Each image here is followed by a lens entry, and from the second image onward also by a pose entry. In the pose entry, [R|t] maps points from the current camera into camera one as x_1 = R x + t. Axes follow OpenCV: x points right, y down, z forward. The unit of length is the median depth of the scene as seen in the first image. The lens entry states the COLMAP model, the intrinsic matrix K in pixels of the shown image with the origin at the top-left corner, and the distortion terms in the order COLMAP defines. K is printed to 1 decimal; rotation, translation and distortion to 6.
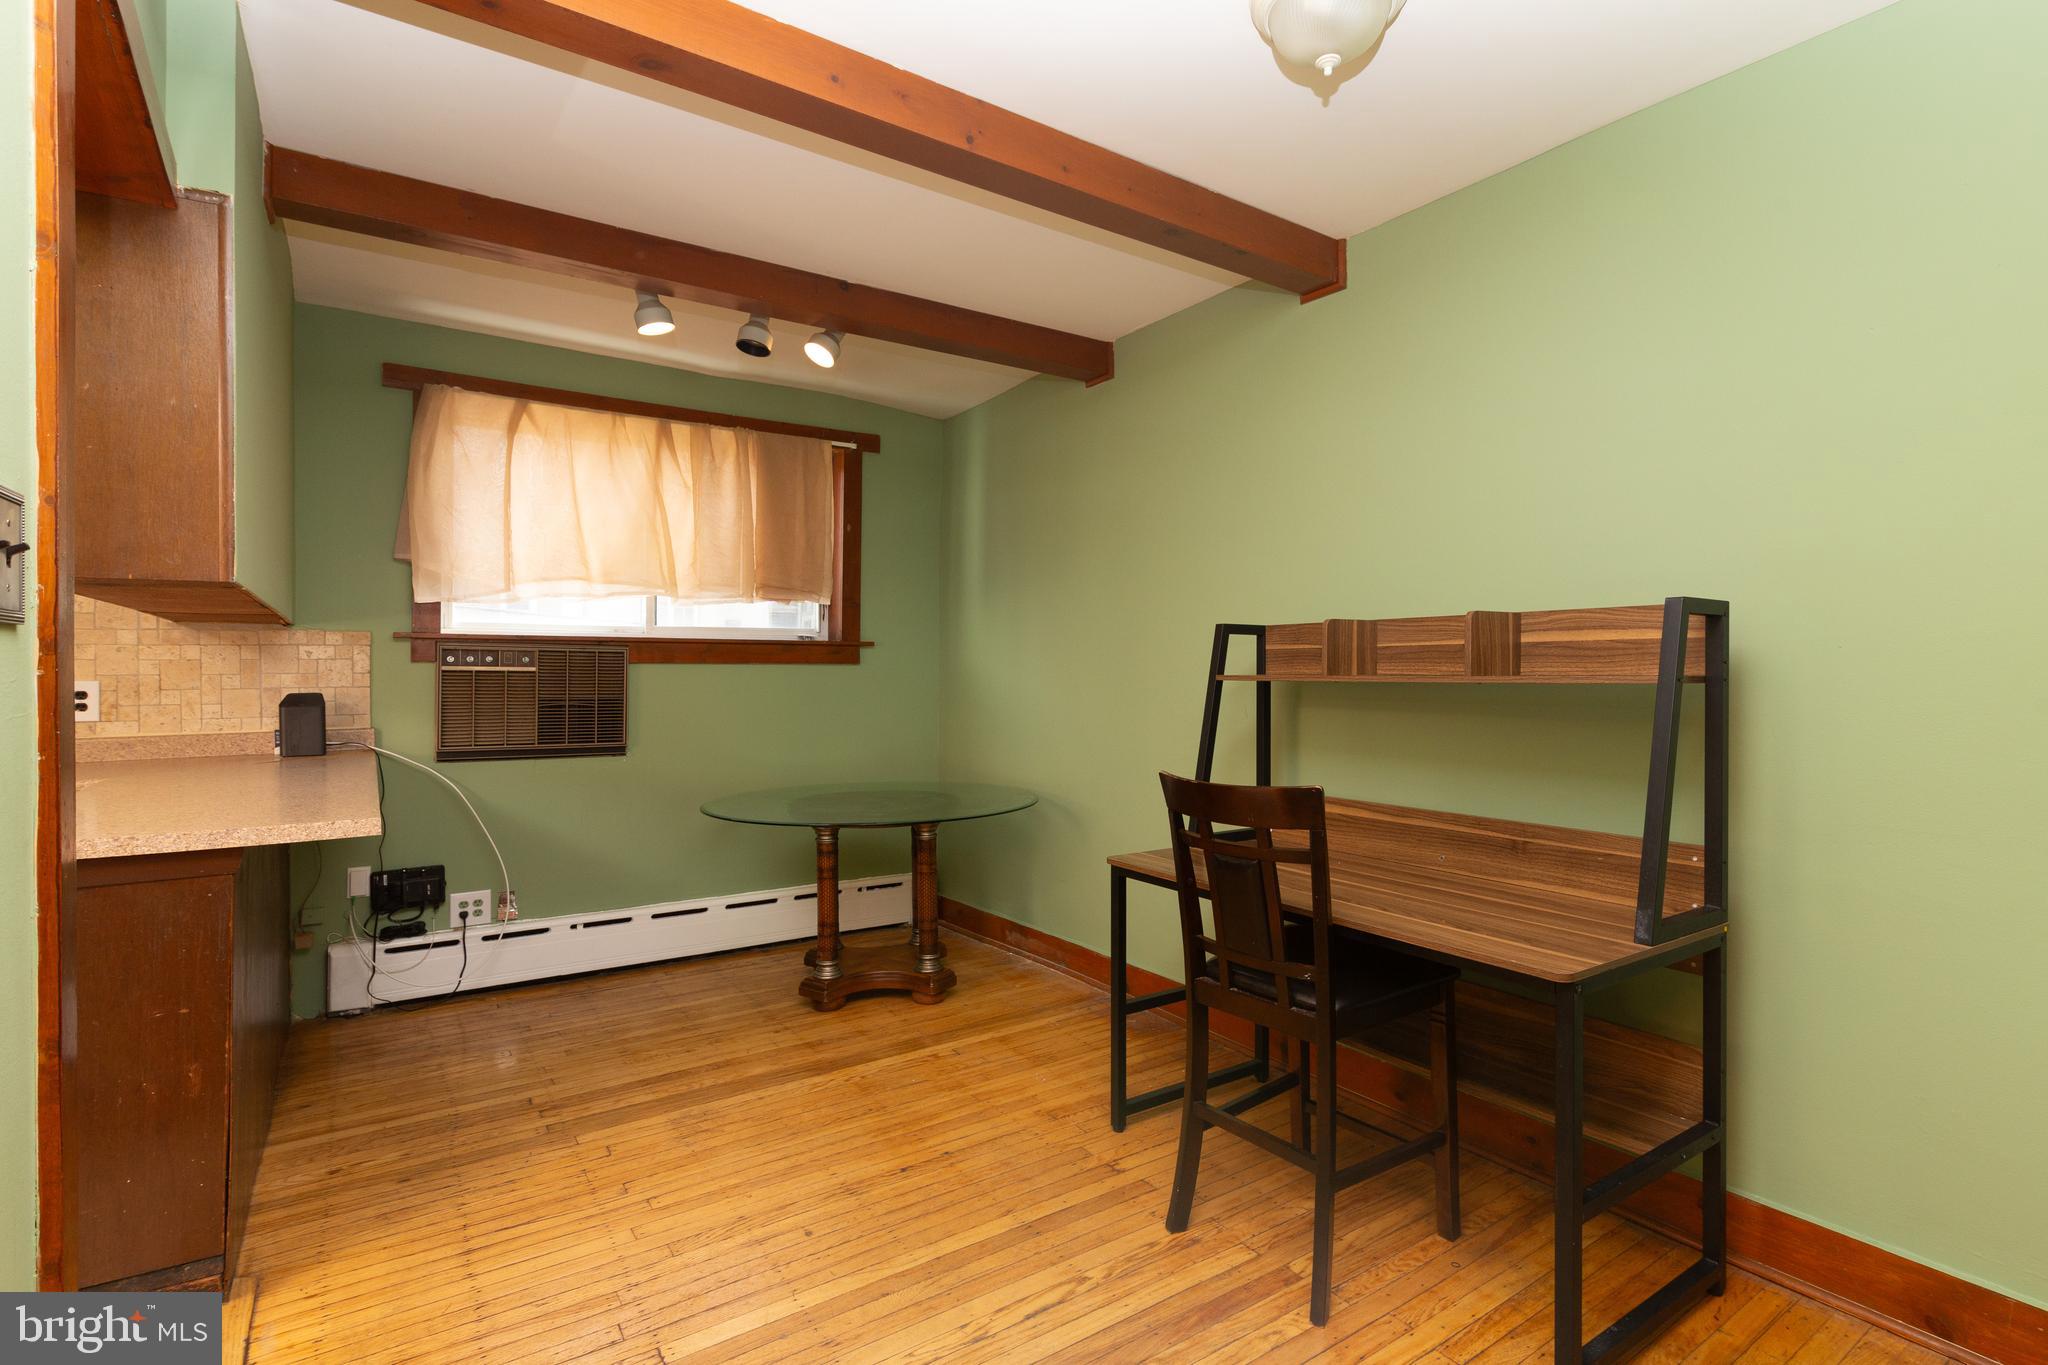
lens RADIAL K [[975.0, 0, 1088.7], [0, 975.0, 667.9], [0, 0, 1]] dist [-0.001681, -0.000250]
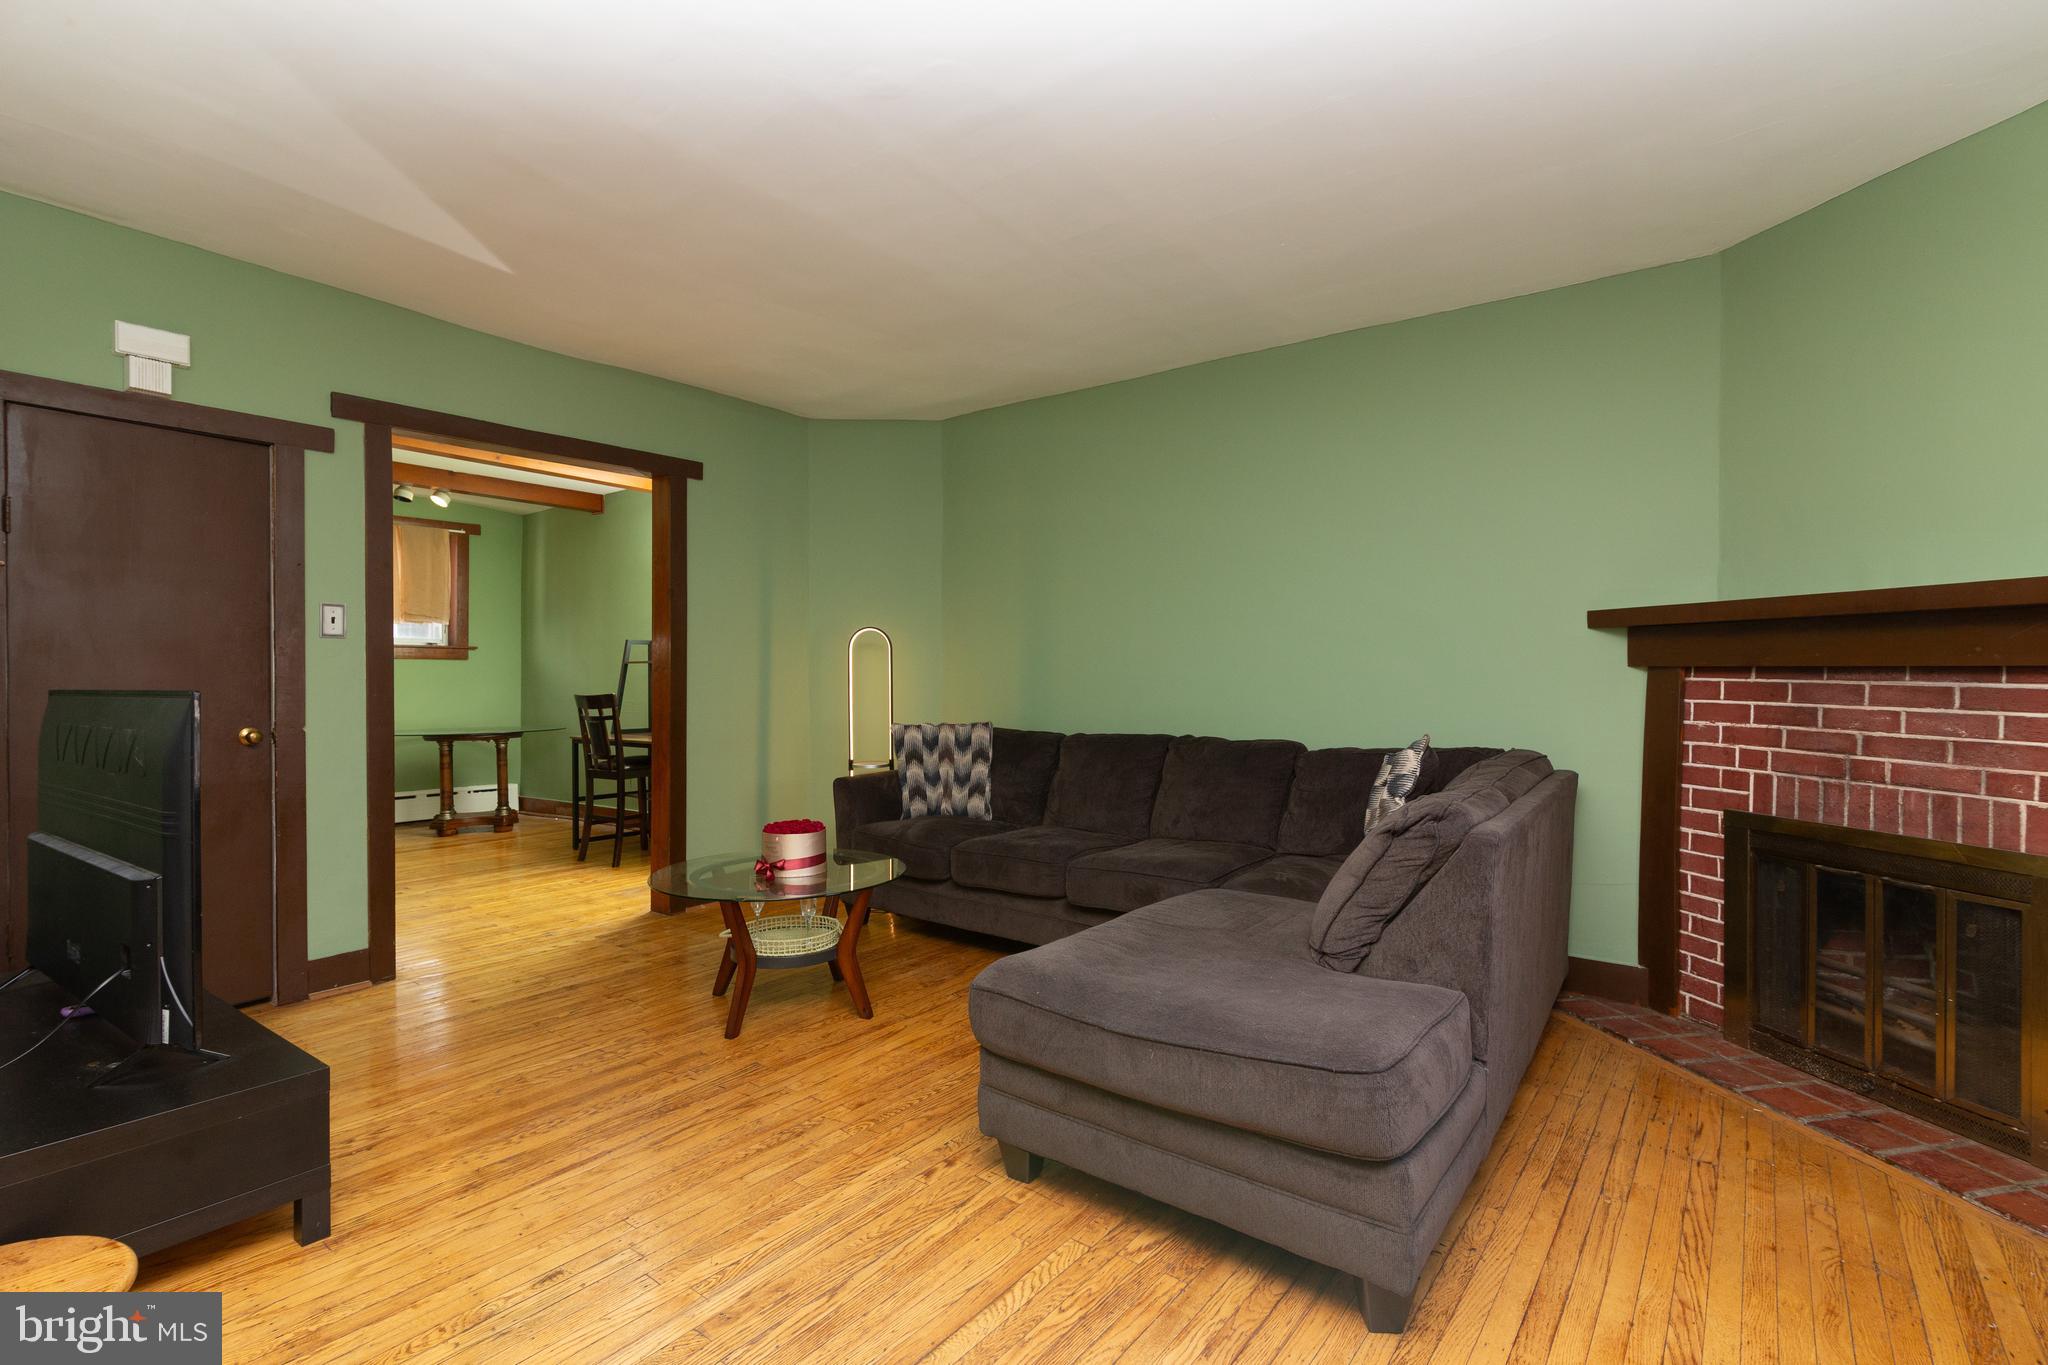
lens RADIAL K [[949.1, 0, 1014.0], [0, 949.1, 687.7], [0, 0, 1]] dist [0.001805, 0.000610]
pose [[0.963809, -0.005836, 0.266531, 0.357466], [0.004799, 0.999978, 0.004544, 0.060829], [-0.266552, -0.003100, 0.963816, -1.261642]]
